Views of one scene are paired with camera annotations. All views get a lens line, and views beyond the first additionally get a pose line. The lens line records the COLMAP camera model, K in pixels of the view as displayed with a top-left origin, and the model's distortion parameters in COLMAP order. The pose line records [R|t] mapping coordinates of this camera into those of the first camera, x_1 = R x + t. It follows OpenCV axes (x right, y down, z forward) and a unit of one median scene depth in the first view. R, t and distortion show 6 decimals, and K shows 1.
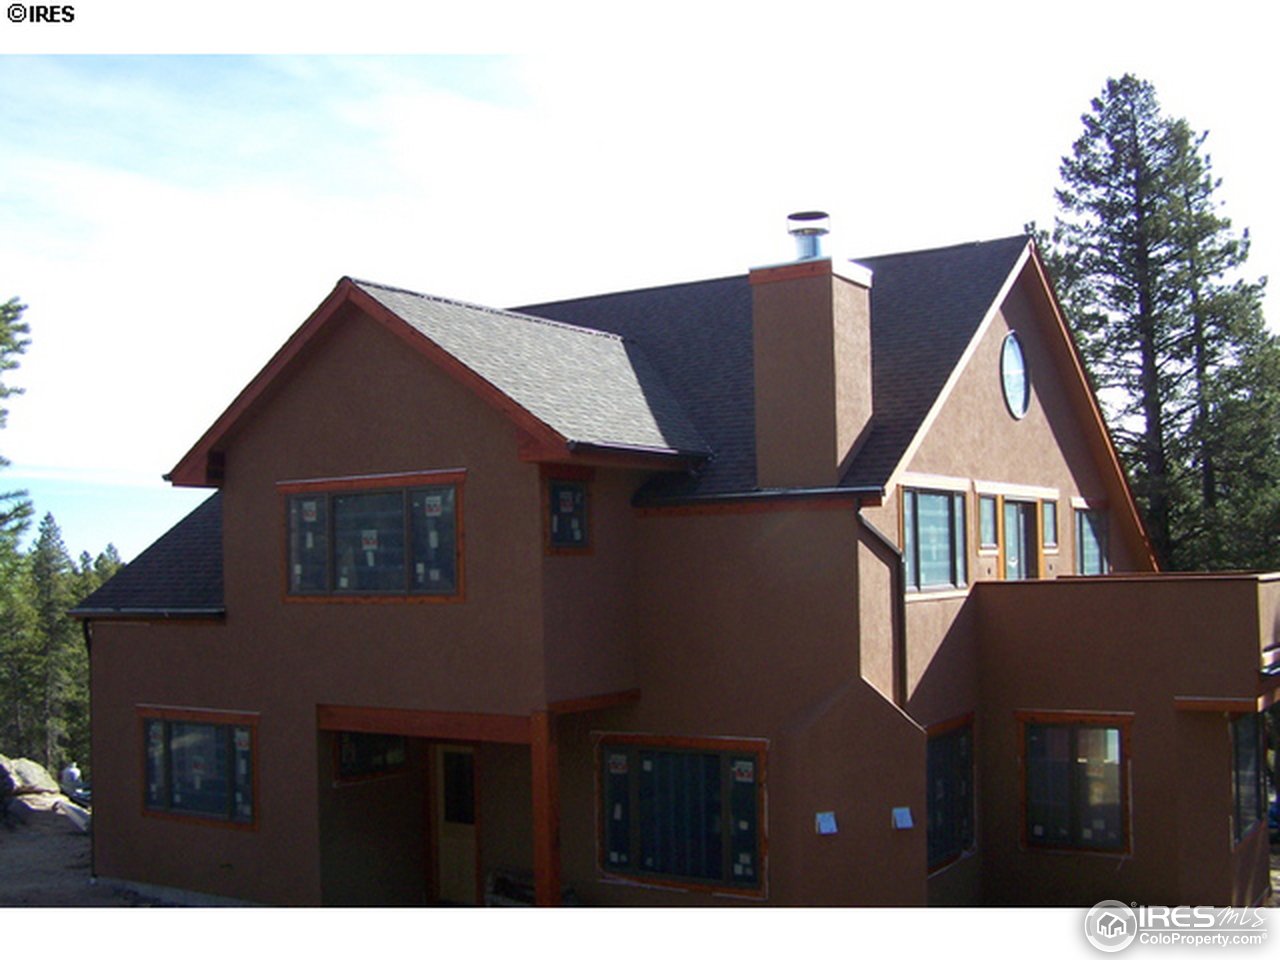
lens RADIAL K [[1471.4, 0, 640.0], [0, 1471.4, 480.0], [0, 0, 1]] dist [-0.061399, -0.004998]
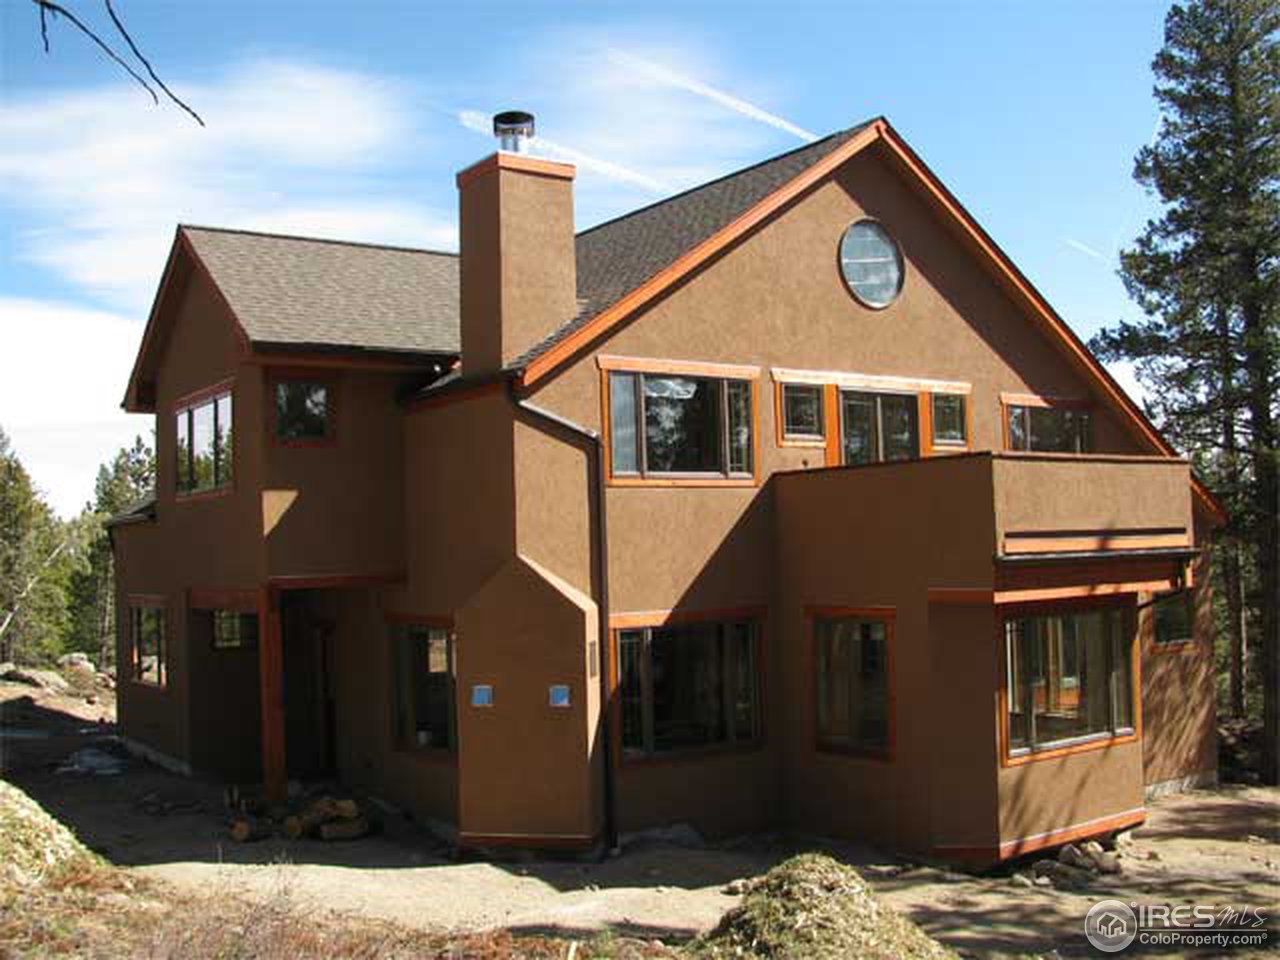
lens RADIAL K [[1384.5, 0, 640.0], [0, 1384.5, 480.0], [0, 0, 1]] dist [-0.222506, 0.174723]
pose [[0.920811, -0.027449, -0.389041, 0.501289], [0.031138, 0.999510, 0.003177, 0.068338], [0.388764, -0.015040, 0.921215, 0.127233]]
